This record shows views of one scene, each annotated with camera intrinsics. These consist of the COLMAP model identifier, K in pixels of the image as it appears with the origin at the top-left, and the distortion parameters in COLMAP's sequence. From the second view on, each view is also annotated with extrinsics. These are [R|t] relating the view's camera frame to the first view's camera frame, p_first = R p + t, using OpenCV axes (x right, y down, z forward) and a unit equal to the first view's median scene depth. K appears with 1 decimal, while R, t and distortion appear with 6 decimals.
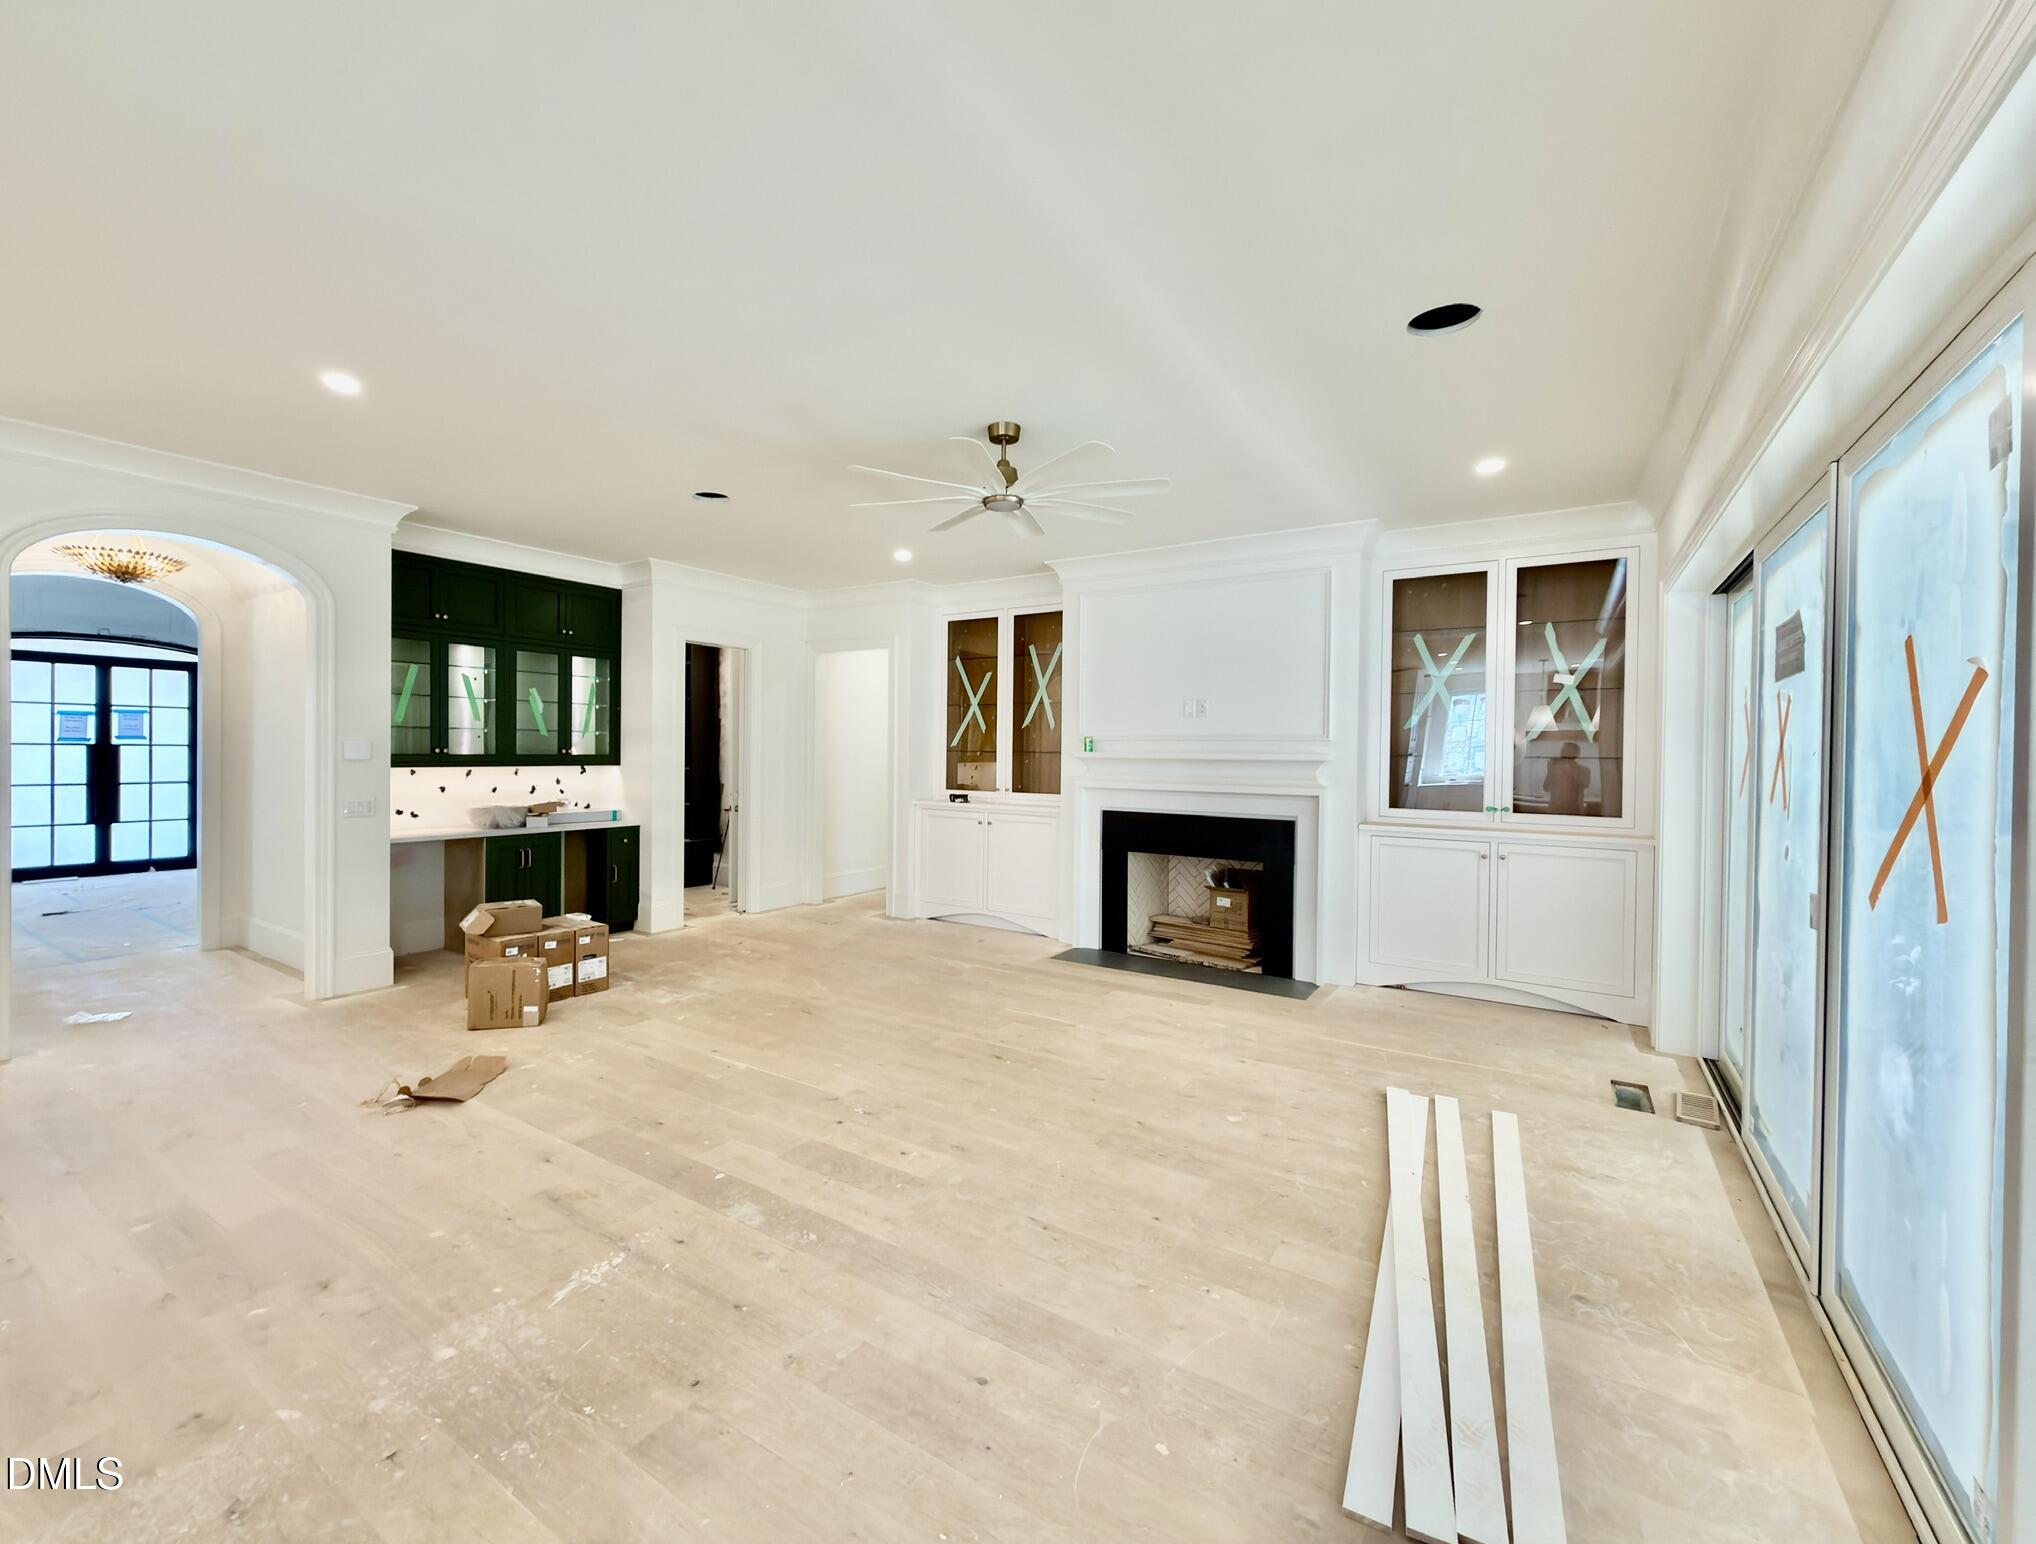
lens RADIAL K [[857.7, 0, 970.4], [0, 857.7, 758.3], [0, 0, 1]] dist [-0.001337, -0.000053]
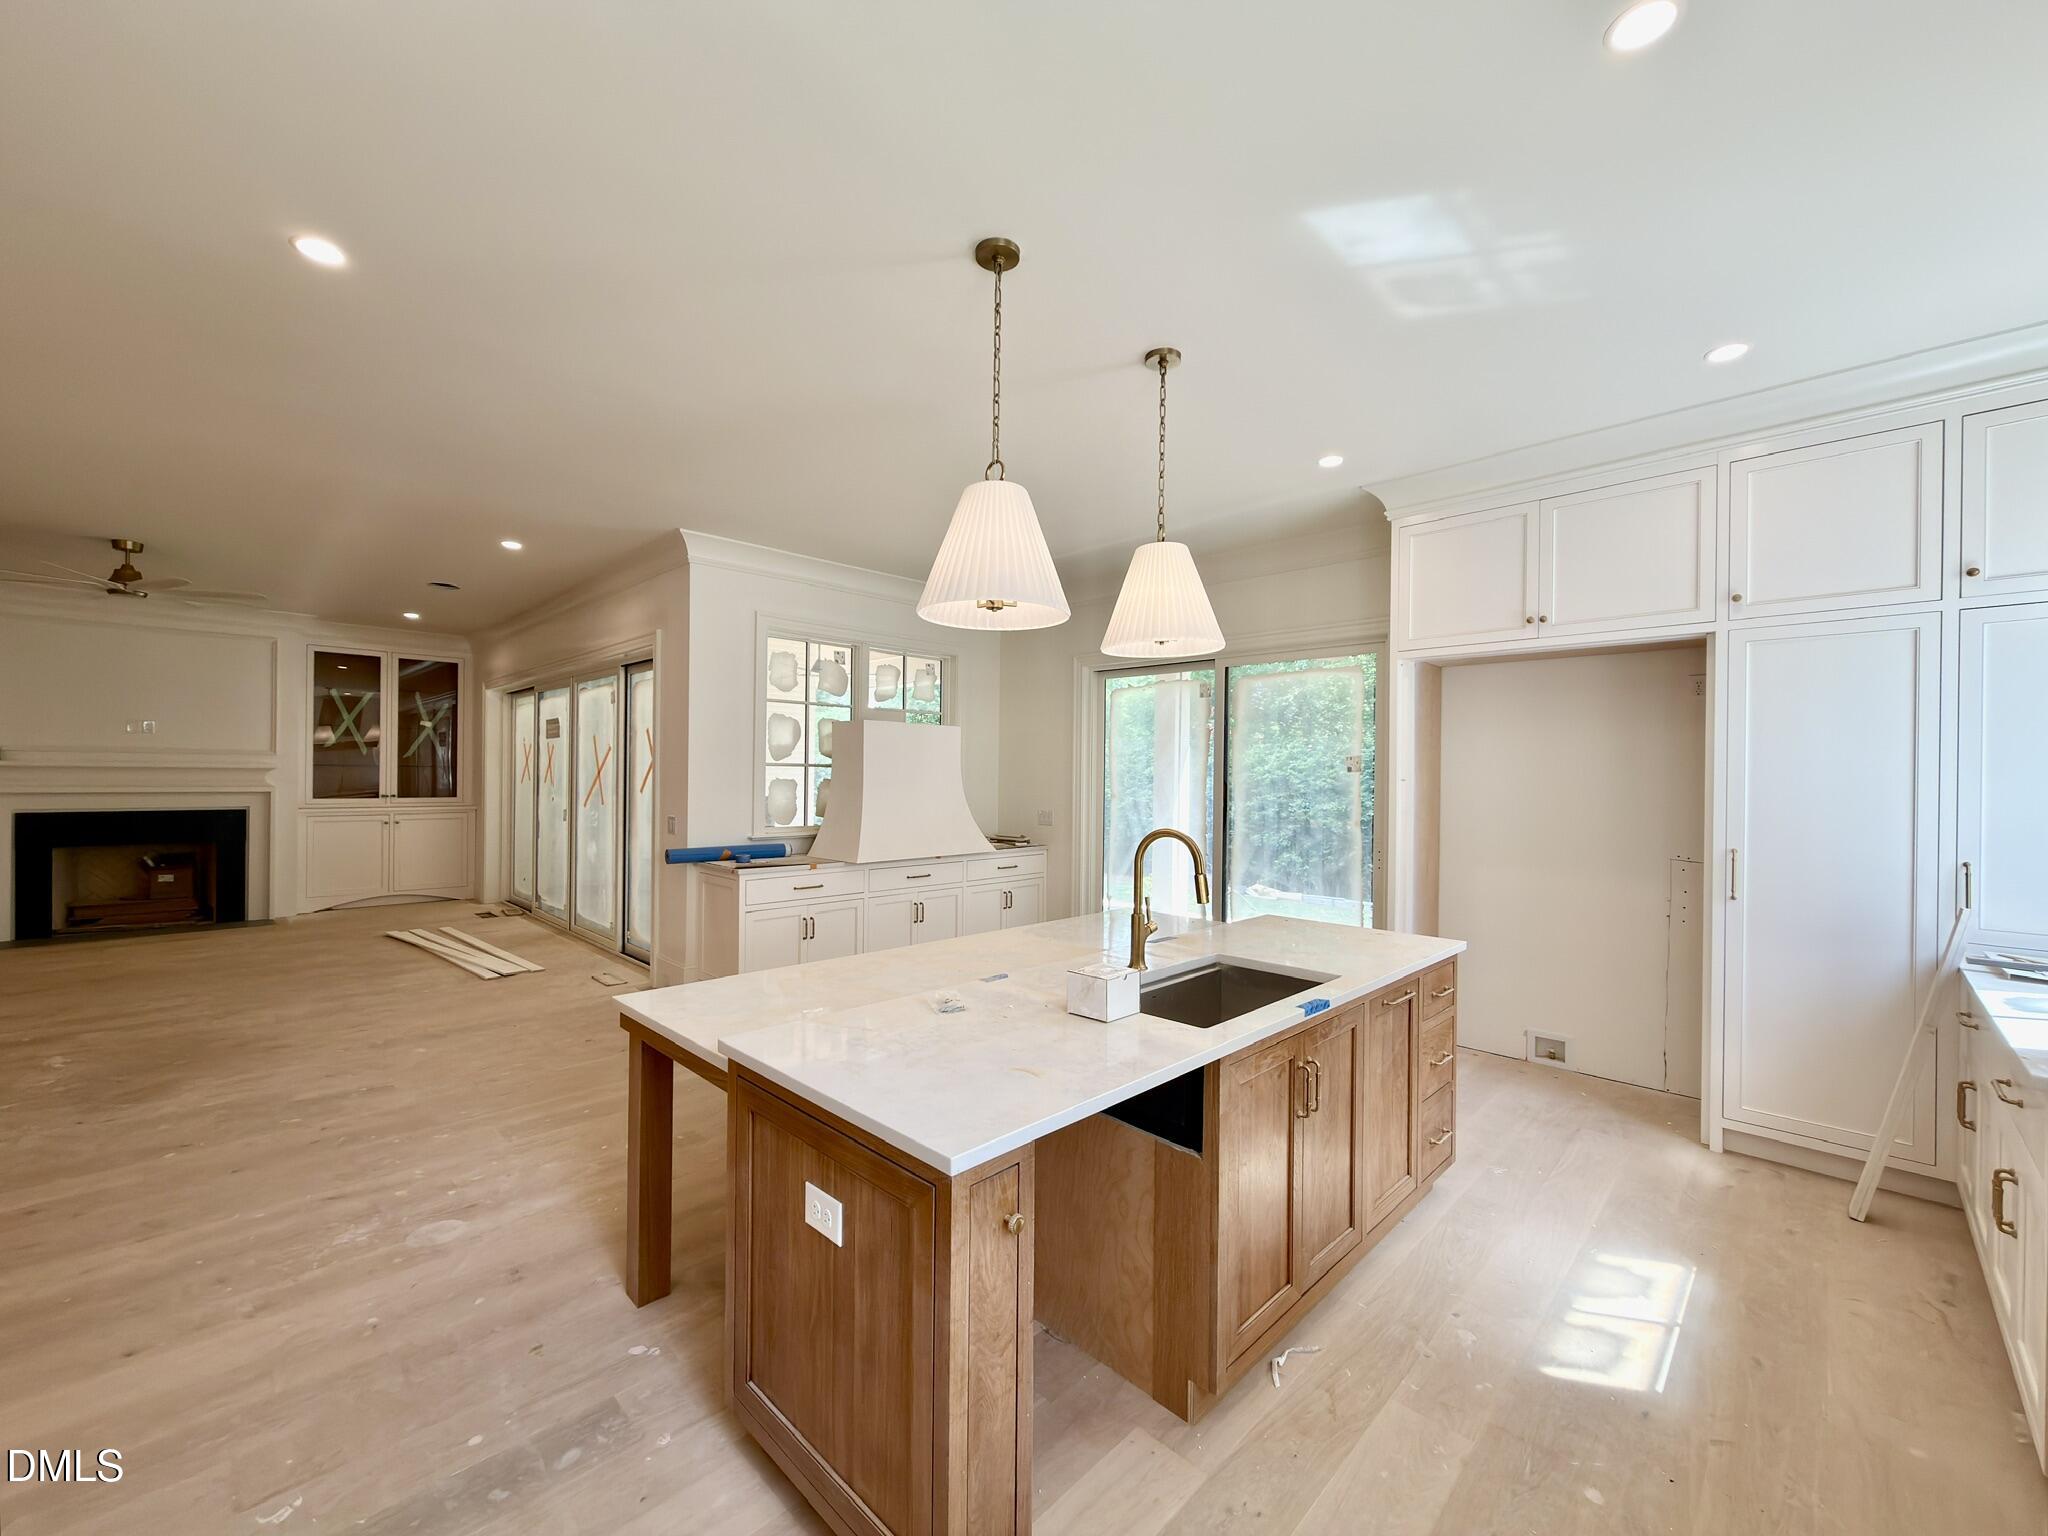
lens RADIAL K [[819.0, 0, 1025.0], [0, 819.0, 773.4], [0, 0, 1]] dist [-0.001742, 0.000056]
pose [[0.181419, -0.008131, 0.983372, -0.778180], [0.000833, 0.999967, 0.008114, 0.001502], [-0.983406, -0.000653, 0.181419, -0.565136]]
